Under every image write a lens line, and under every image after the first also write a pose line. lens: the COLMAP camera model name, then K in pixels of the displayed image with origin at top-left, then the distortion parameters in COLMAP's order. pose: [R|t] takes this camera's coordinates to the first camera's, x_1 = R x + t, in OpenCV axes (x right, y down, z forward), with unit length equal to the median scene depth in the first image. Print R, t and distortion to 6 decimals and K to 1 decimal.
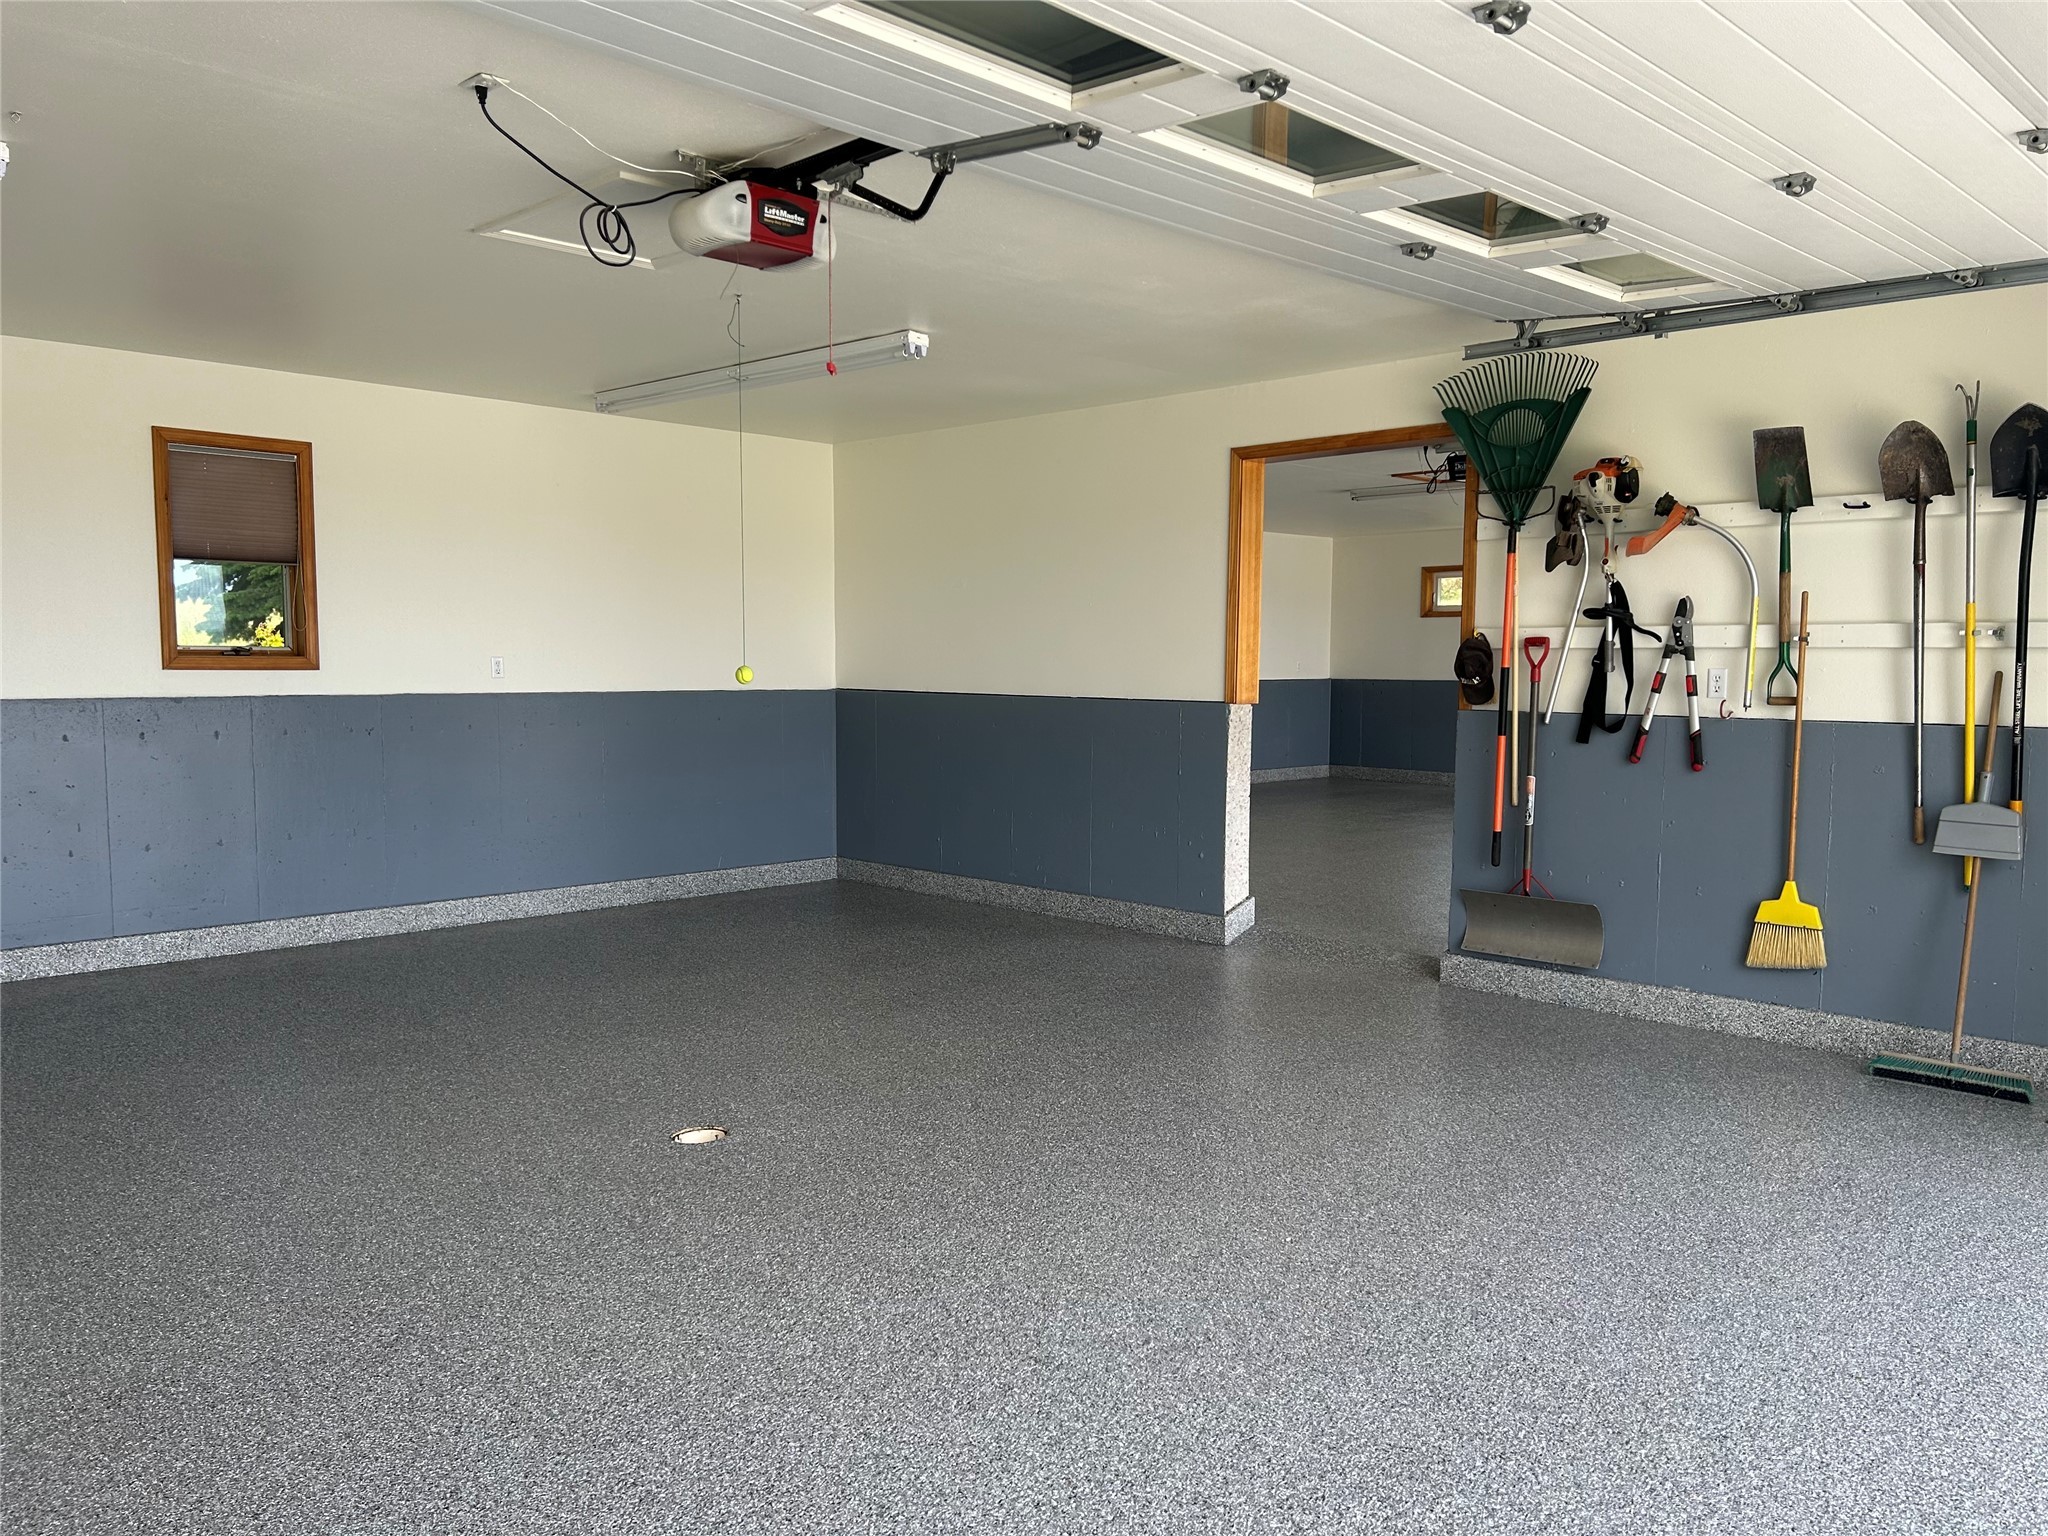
lens RADIAL K [[1552.9, 0, 1022.1], [0, 1552.9, 780.4], [0, 0, 1]] dist [0.067940, -0.046981]
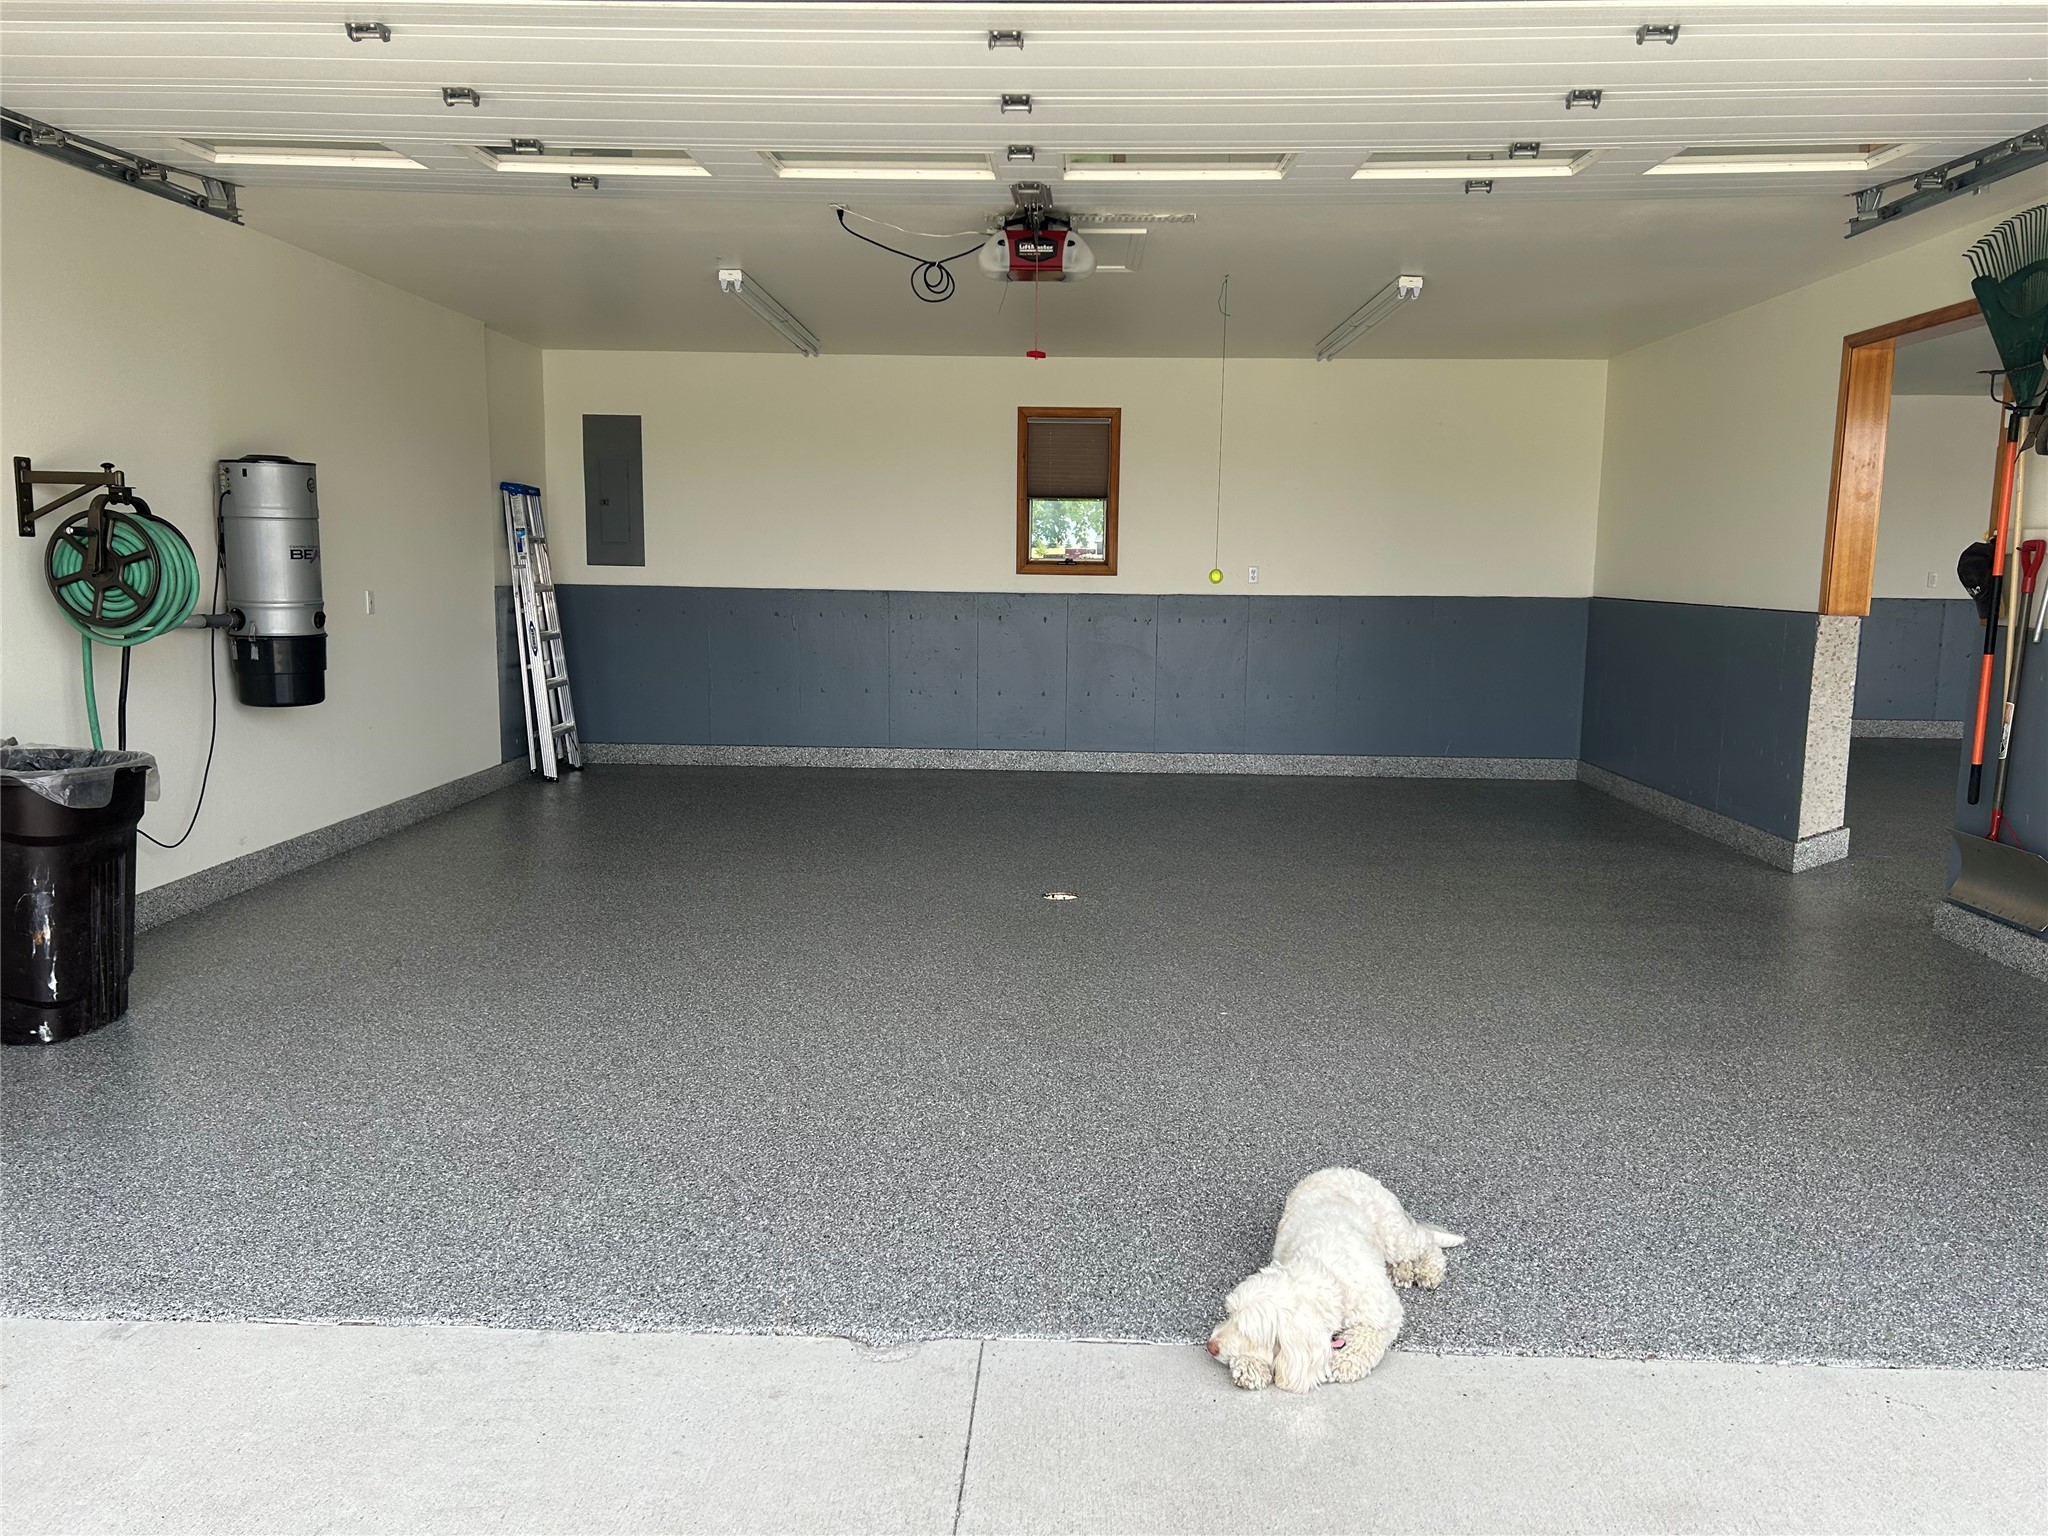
lens RADIAL K [[1552.9, 0, 1017.0], [0, 1552.9, 774.1], [0, 0, 1]] dist [0.067940, -0.046981]
pose [[0.677927, 0.101589, -0.728076, 0.527914], [-0.068277, 0.994826, 0.075235, 0.007377], [0.731952, -0.001293, 0.681355, 0.005350]]
